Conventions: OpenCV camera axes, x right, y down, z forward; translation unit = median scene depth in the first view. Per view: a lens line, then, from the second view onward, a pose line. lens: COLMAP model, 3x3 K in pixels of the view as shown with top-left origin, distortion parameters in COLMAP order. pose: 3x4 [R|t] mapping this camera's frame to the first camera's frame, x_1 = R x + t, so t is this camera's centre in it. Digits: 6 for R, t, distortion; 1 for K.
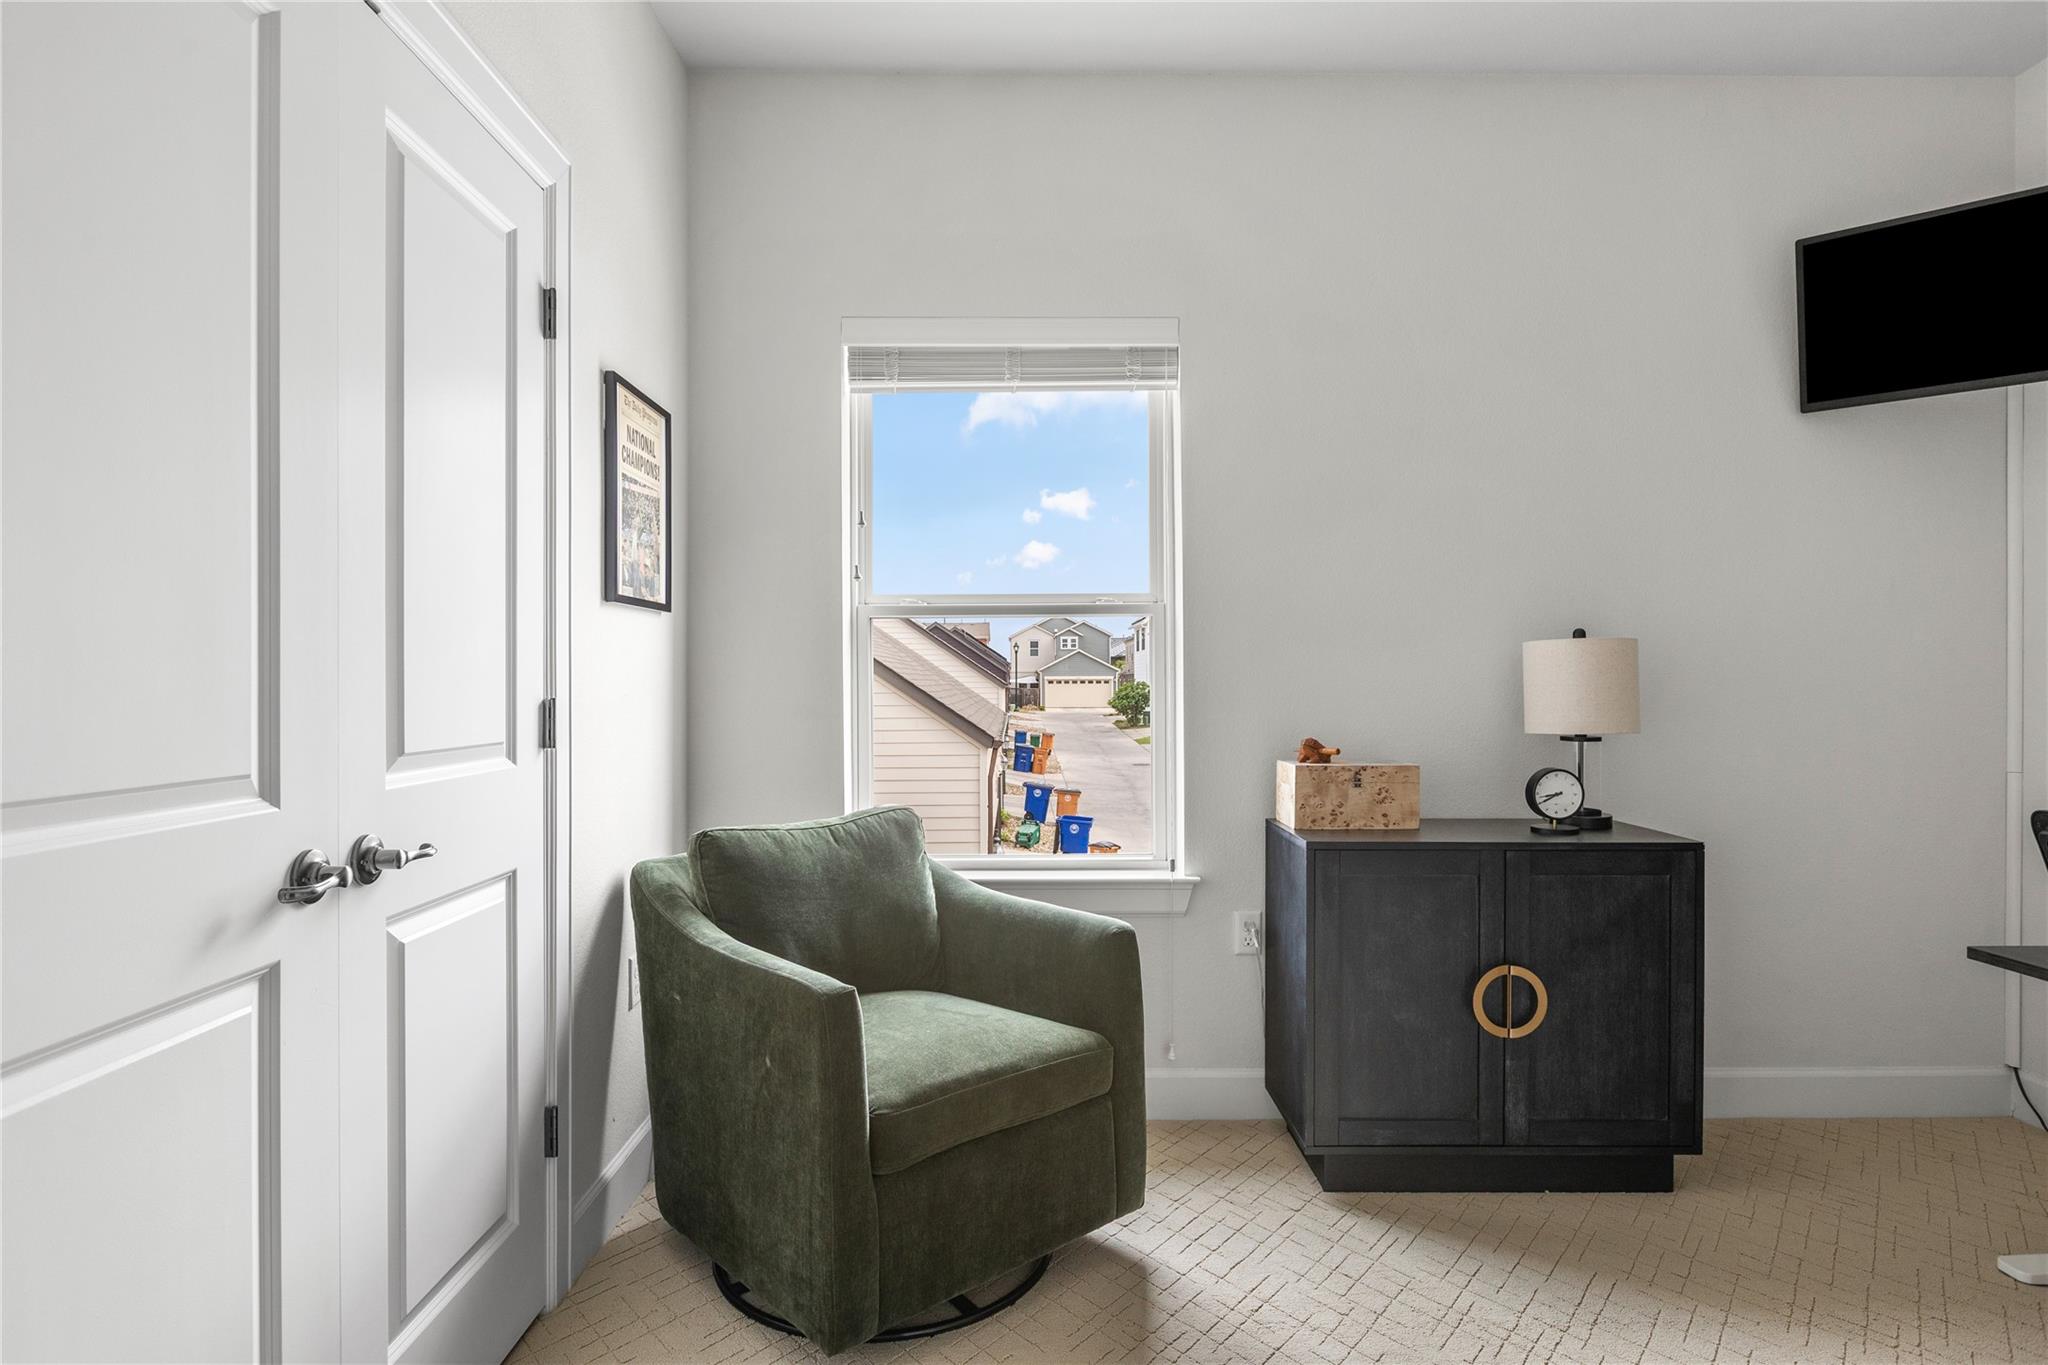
lens RADIAL K [[1127.1, 0, 1018.9], [0, 1127.1, 671.3], [0, 0, 1]] dist [0.002242, 0.000218]
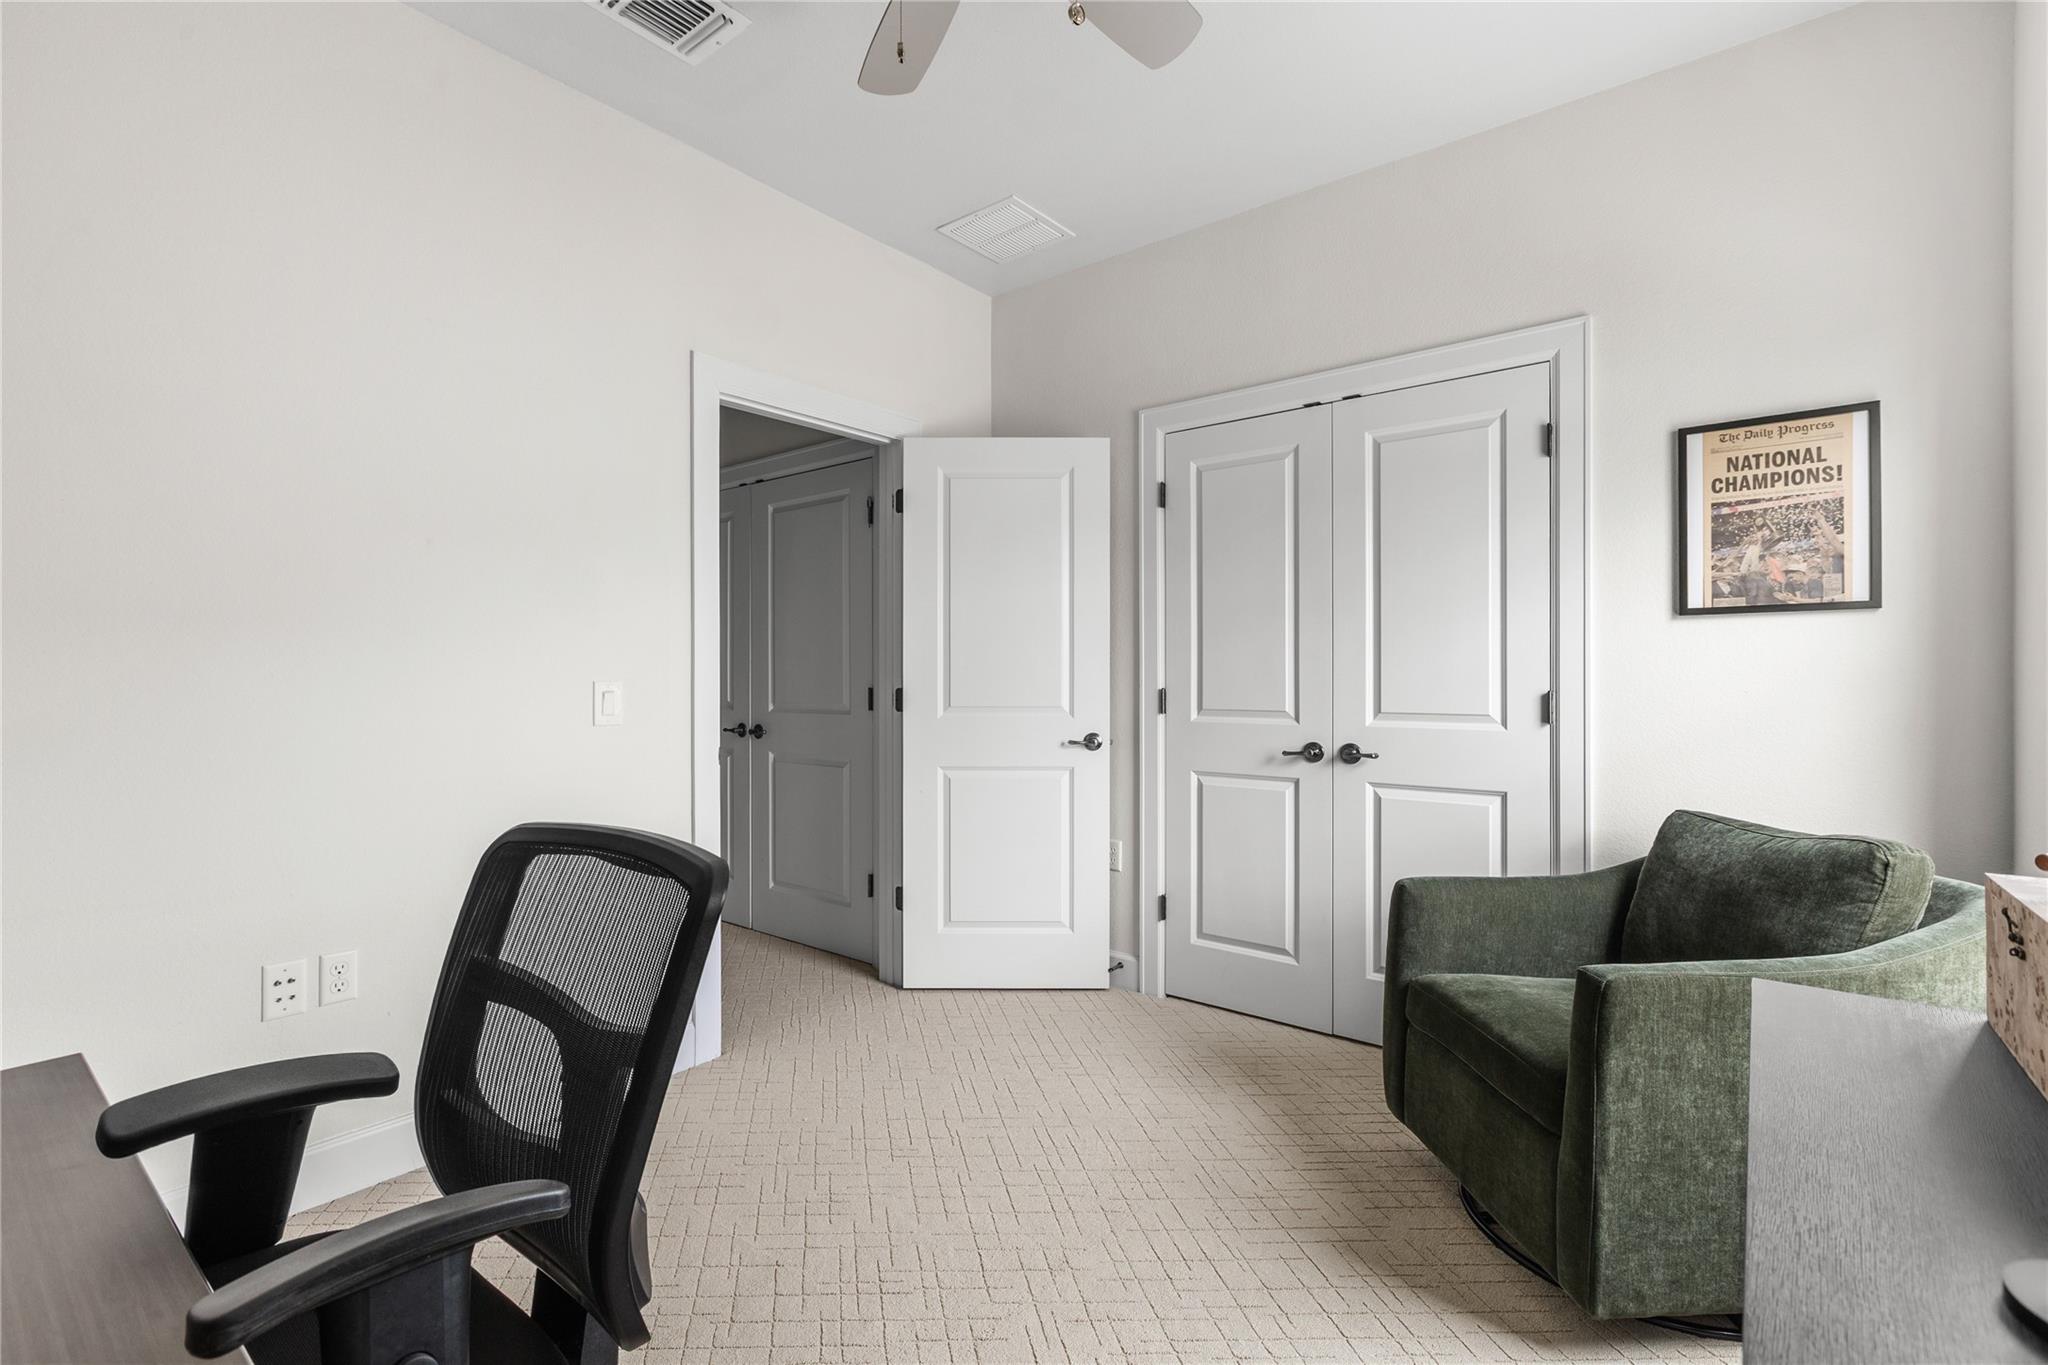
lens RADIAL K [[912.0, 0, 1023.9], [0, 912.0, 677.6], [0, 0, 1]] dist [-0.000246, 0.000687]
pose [[-0.623853, 0.008095, -0.781500, 1.005943], [0.007751, 0.999961, 0.004171, -0.004611], [0.781504, -0.003455, -0.623891, 1.232102]]
